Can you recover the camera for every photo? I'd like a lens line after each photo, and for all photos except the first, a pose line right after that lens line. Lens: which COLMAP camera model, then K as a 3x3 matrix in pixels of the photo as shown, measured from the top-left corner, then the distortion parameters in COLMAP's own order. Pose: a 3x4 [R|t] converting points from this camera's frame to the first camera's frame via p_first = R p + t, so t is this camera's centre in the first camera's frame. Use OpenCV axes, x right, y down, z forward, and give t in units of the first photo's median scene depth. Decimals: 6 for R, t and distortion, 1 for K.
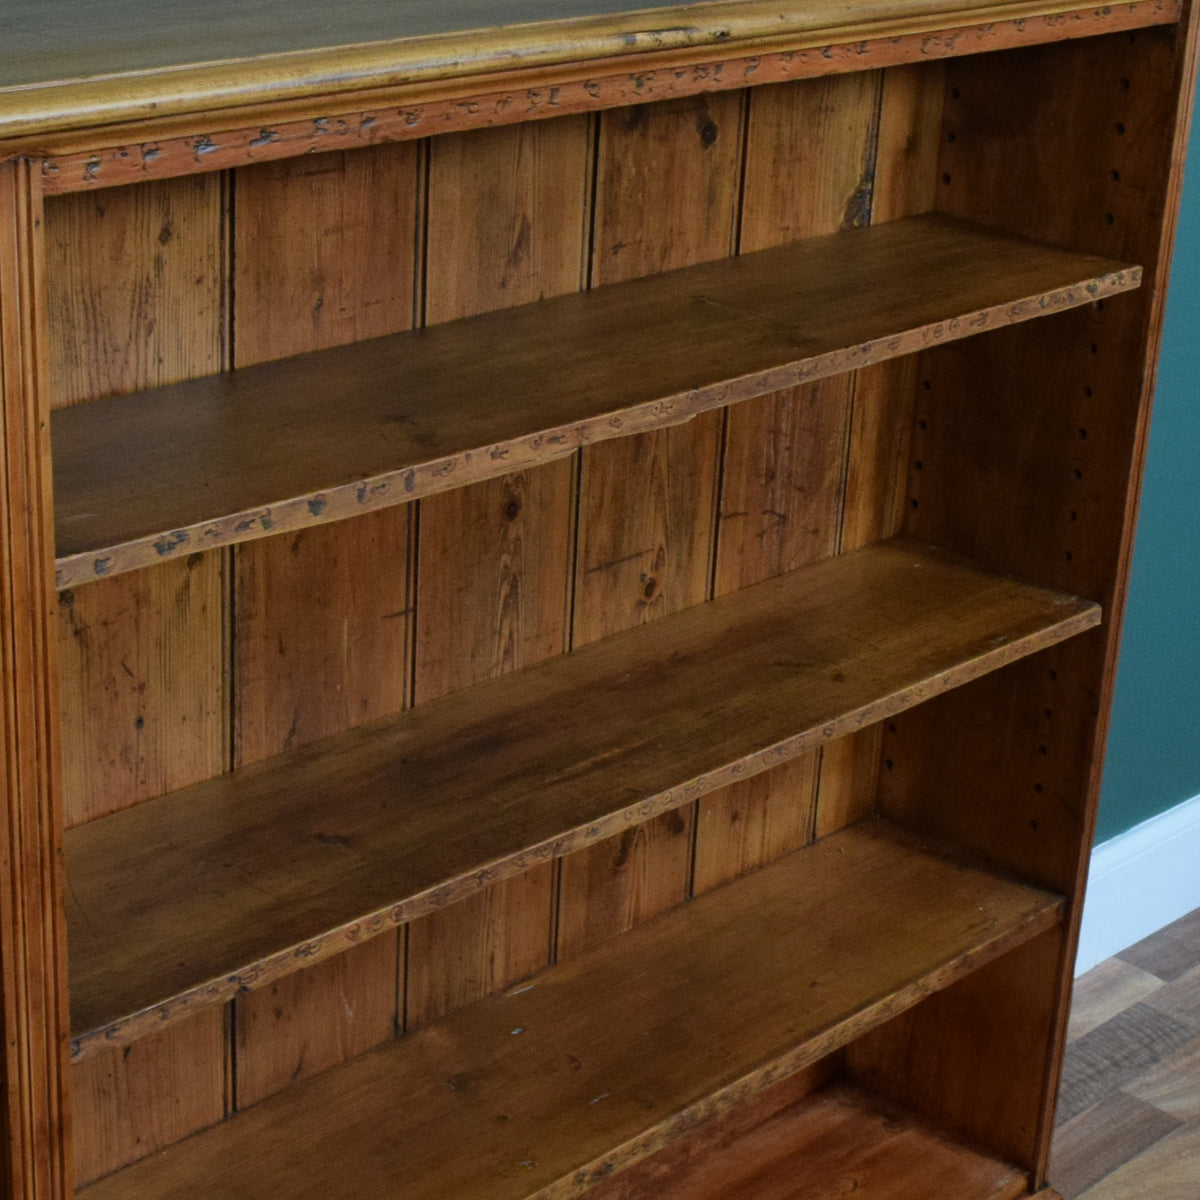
lens RADIAL K [[2632.8, 0, 600.0], [0, 2632.8, 600.0], [0, 0, 1]] dist [-0.039917, 0.133786]
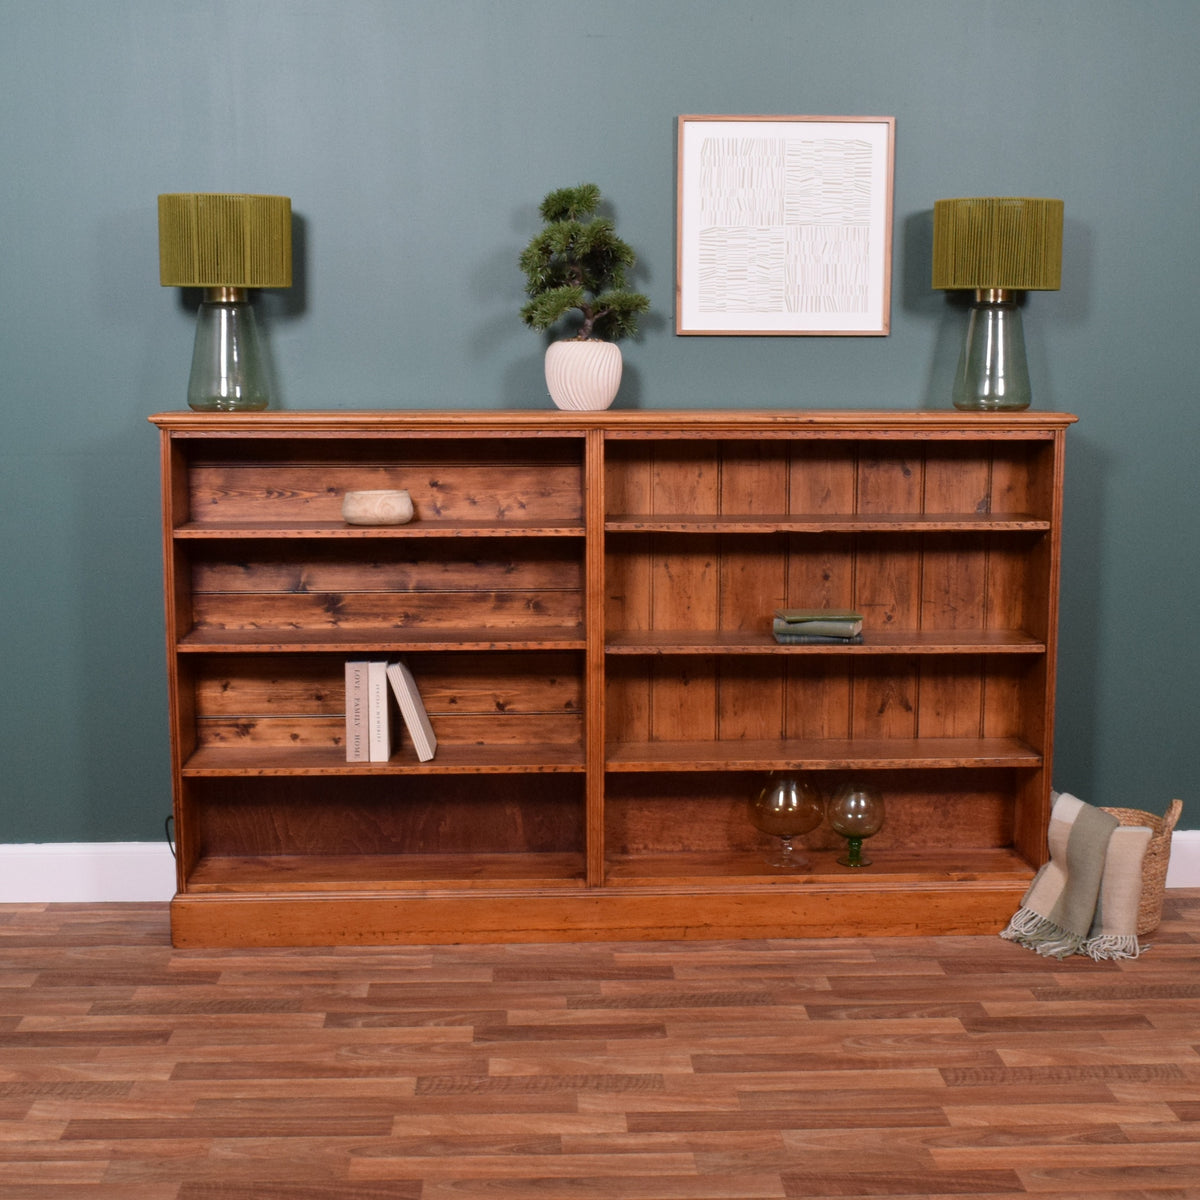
lens RADIAL K [[1791.8, 0, 600.0], [0, 1791.8, 600.0], [0, 0, 1]] dist [-0.031642, 0.004110]
pose [[0.724329, 0.044903, -0.687991, 1.427181], [-0.221084, 0.960309, -0.170084, 0.478202], [0.653046, 0.275301, 0.705507, -0.844134]]
